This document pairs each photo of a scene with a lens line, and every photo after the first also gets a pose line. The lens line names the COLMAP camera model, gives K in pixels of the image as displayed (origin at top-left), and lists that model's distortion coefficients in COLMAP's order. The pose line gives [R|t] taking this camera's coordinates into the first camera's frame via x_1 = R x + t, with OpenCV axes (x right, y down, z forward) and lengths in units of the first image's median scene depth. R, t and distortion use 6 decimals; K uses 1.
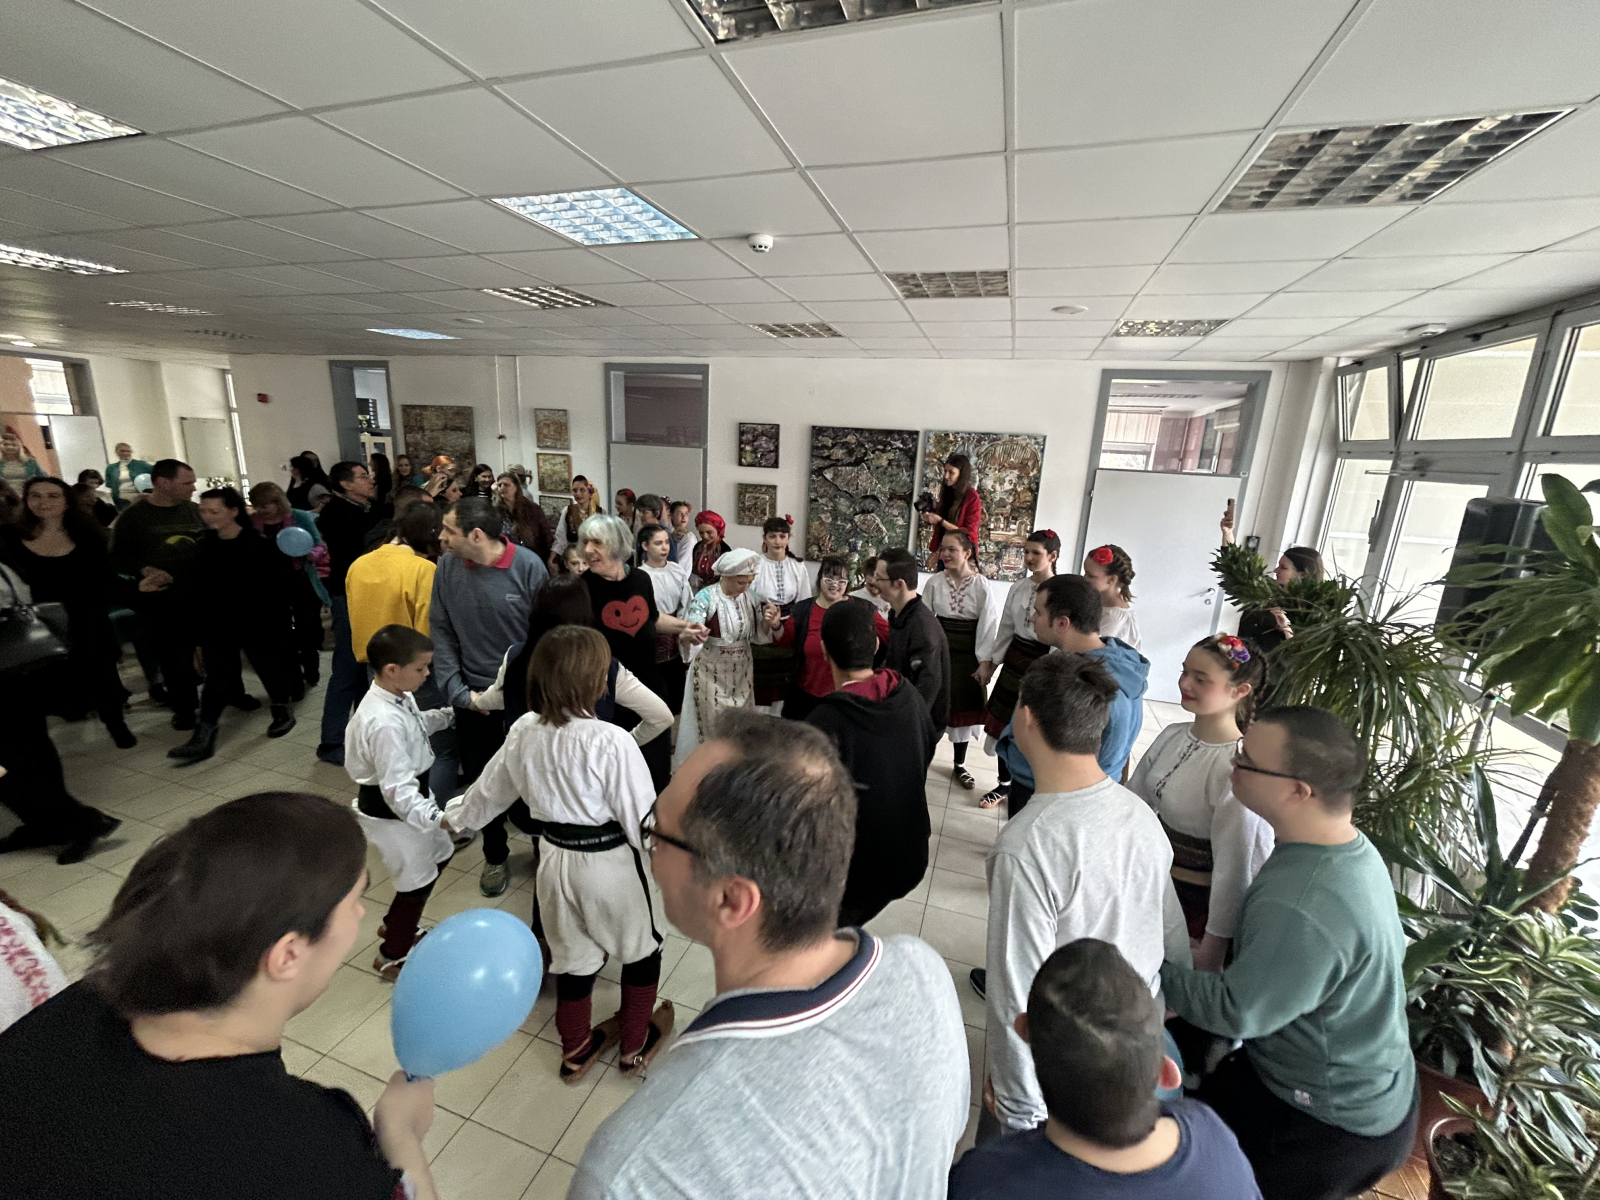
lens RADIAL K [[643.2, 0, 785.8], [0, 643.2, 590.7], [0, 0, 1]] dist [-0.001578, 0.000178]
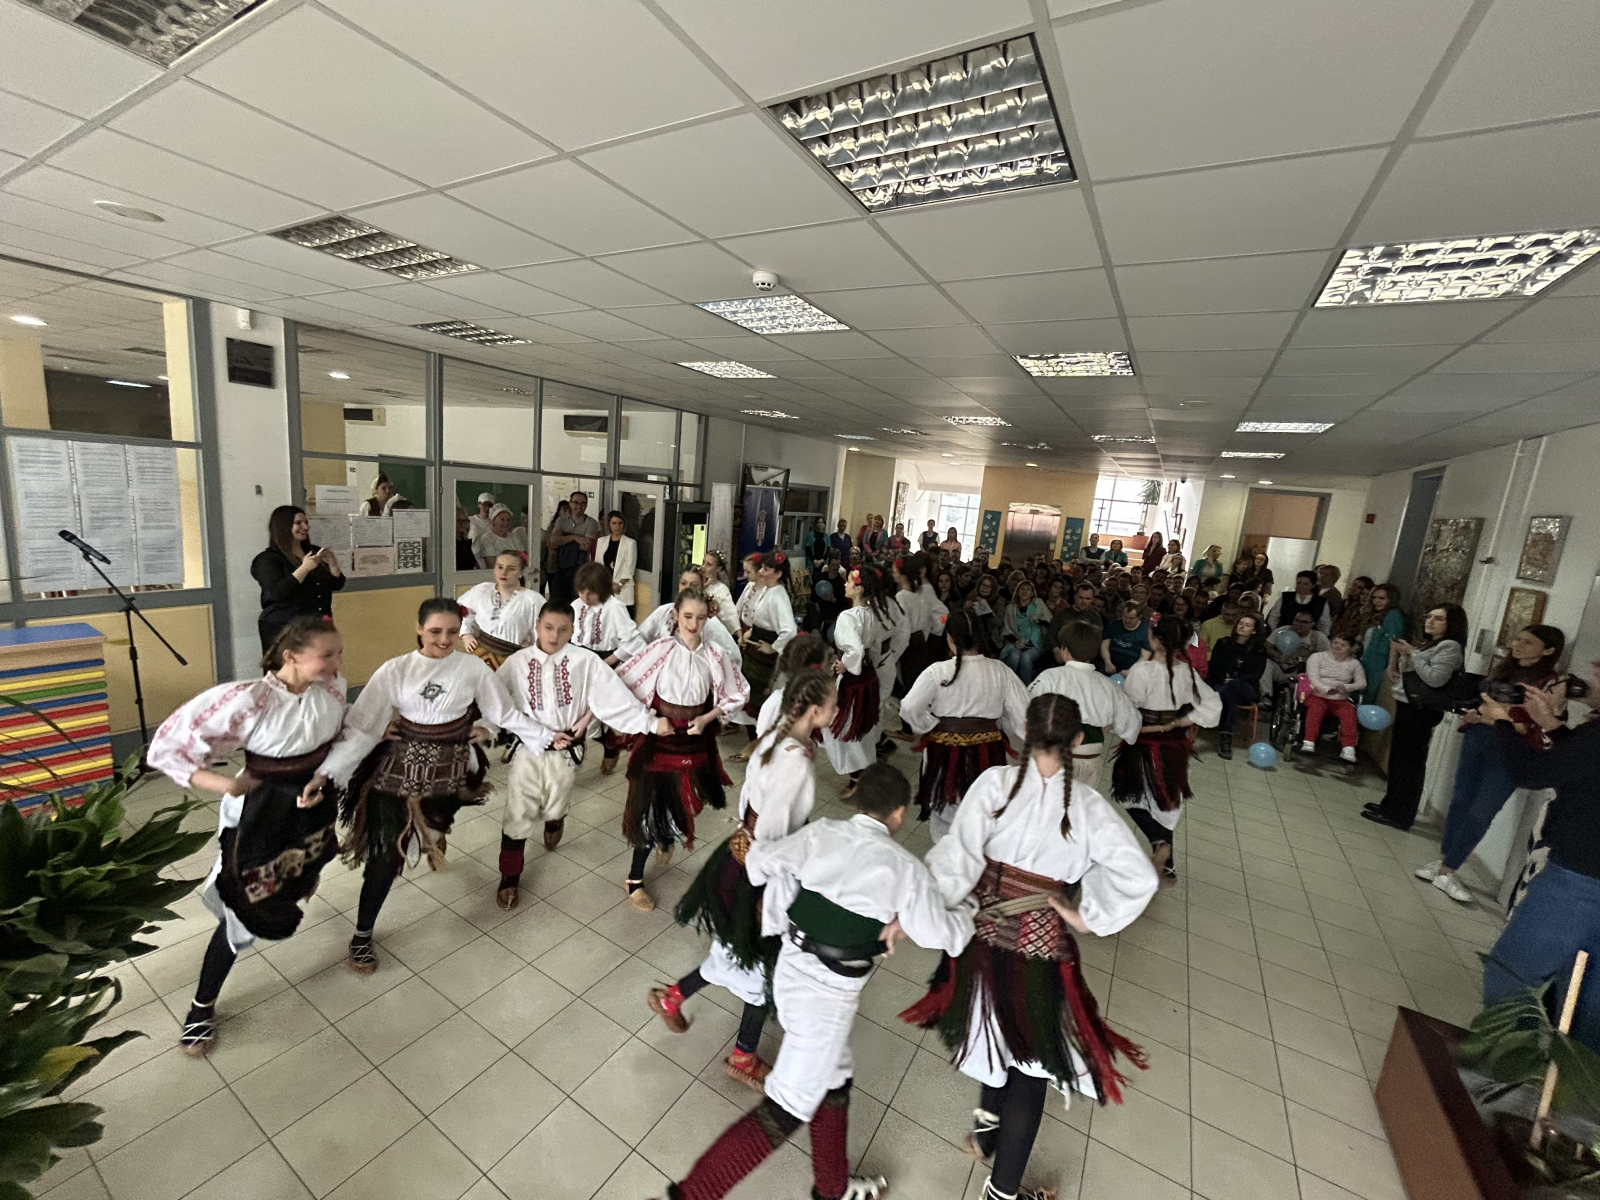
lens RADIAL K [[643.2, 0, 804.5], [0, 643.2, 601.2], [0, 0, 1]] dist [-0.001578, 0.000178]
pose [[-0.200393, 0.102924, -0.974294, 0.405411], [-0.315483, 0.934717, 0.163632, -0.106139], [0.927531, 0.340164, -0.154840, 0.566248]]
